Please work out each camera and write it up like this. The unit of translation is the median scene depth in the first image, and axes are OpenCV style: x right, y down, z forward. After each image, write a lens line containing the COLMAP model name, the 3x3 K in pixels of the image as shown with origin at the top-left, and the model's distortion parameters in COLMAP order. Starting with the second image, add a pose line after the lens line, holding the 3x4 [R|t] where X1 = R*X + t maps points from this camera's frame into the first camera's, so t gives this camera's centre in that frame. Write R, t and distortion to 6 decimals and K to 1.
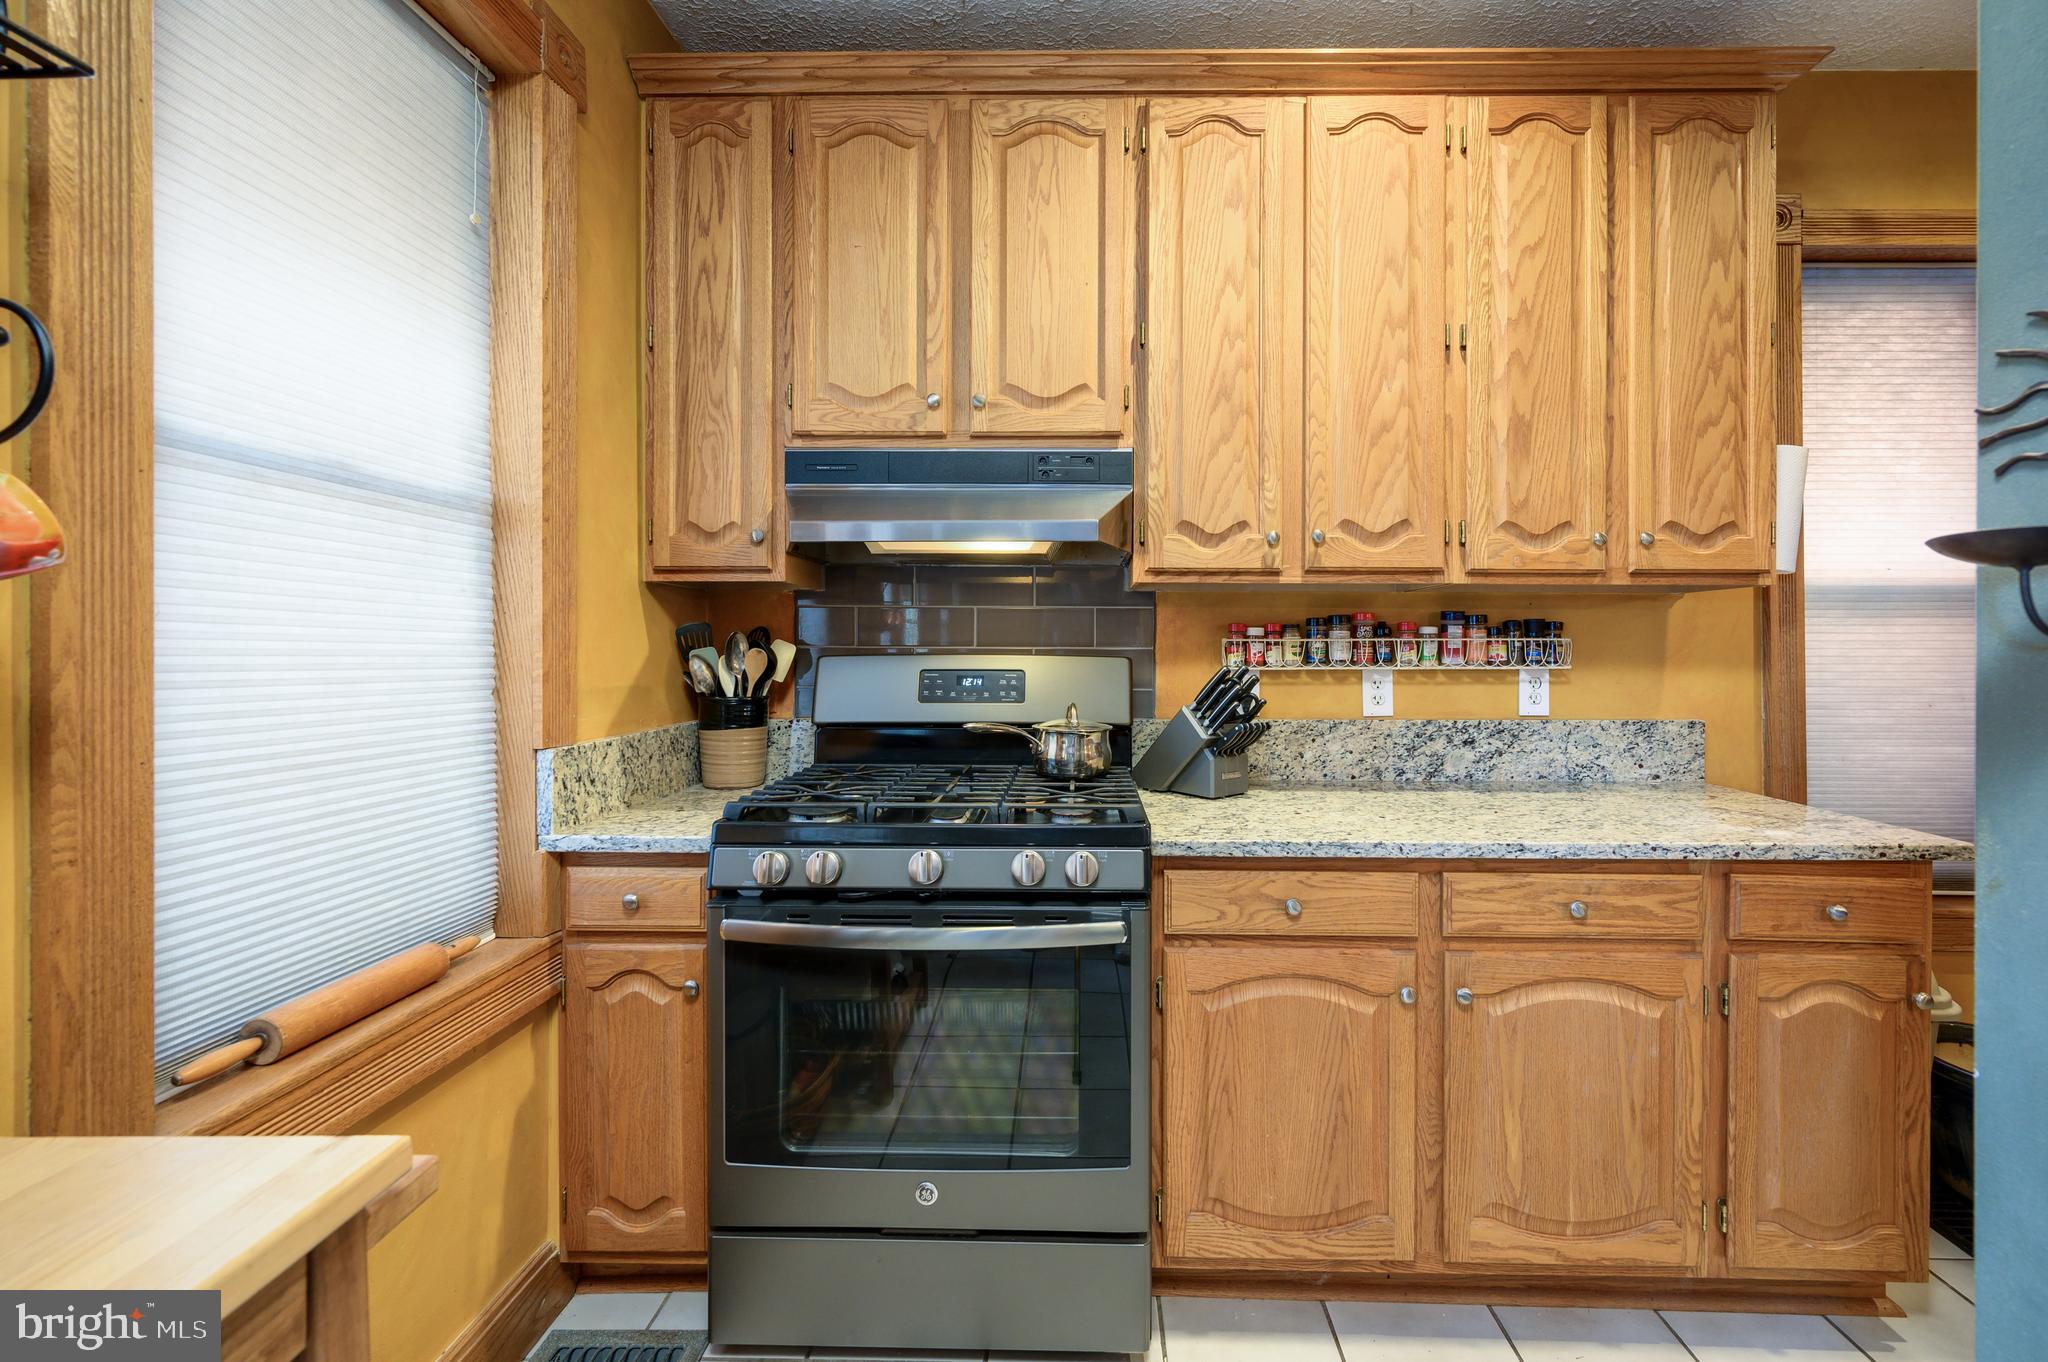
lens RADIAL K [[868.2, 0, 1027.0], [0, 868.2, 647.3], [0, 0, 1]] dist [0.000192, -0.000024]
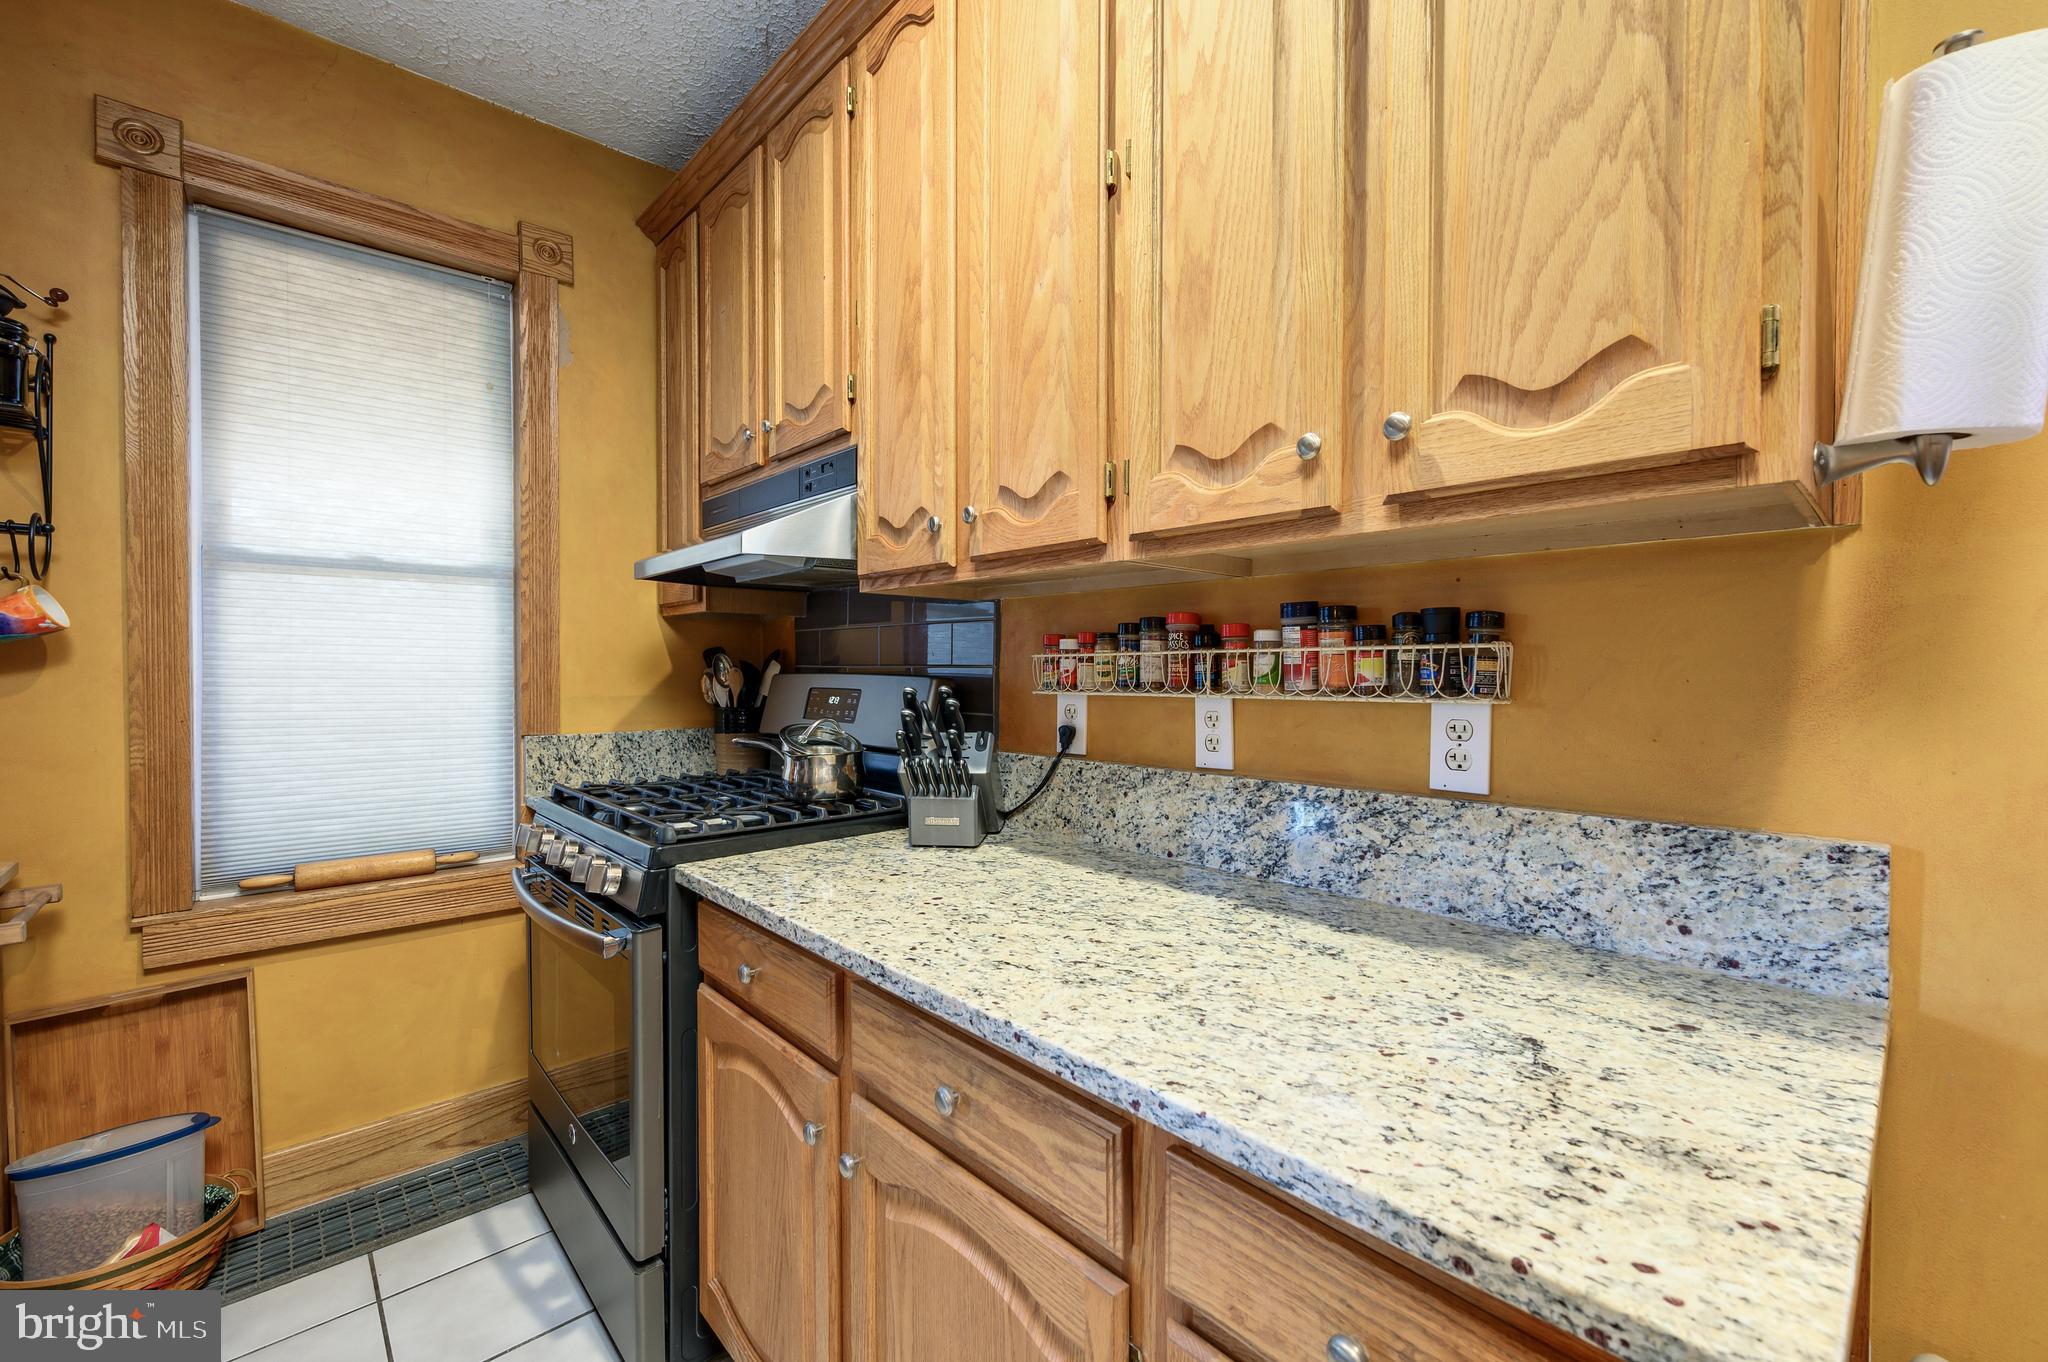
lens RADIAL K [[843.3, 0, 1024.0], [0, 843.3, 681.0], [0, 0, 1]] dist [-0.000046, 0.000107]
pose [[0.690781, 0.008293, -0.723017, 0.784203], [-0.001936, 0.999952, 0.009620, 0.007307], [0.723062, -0.005246, 0.690763, 0.465054]]
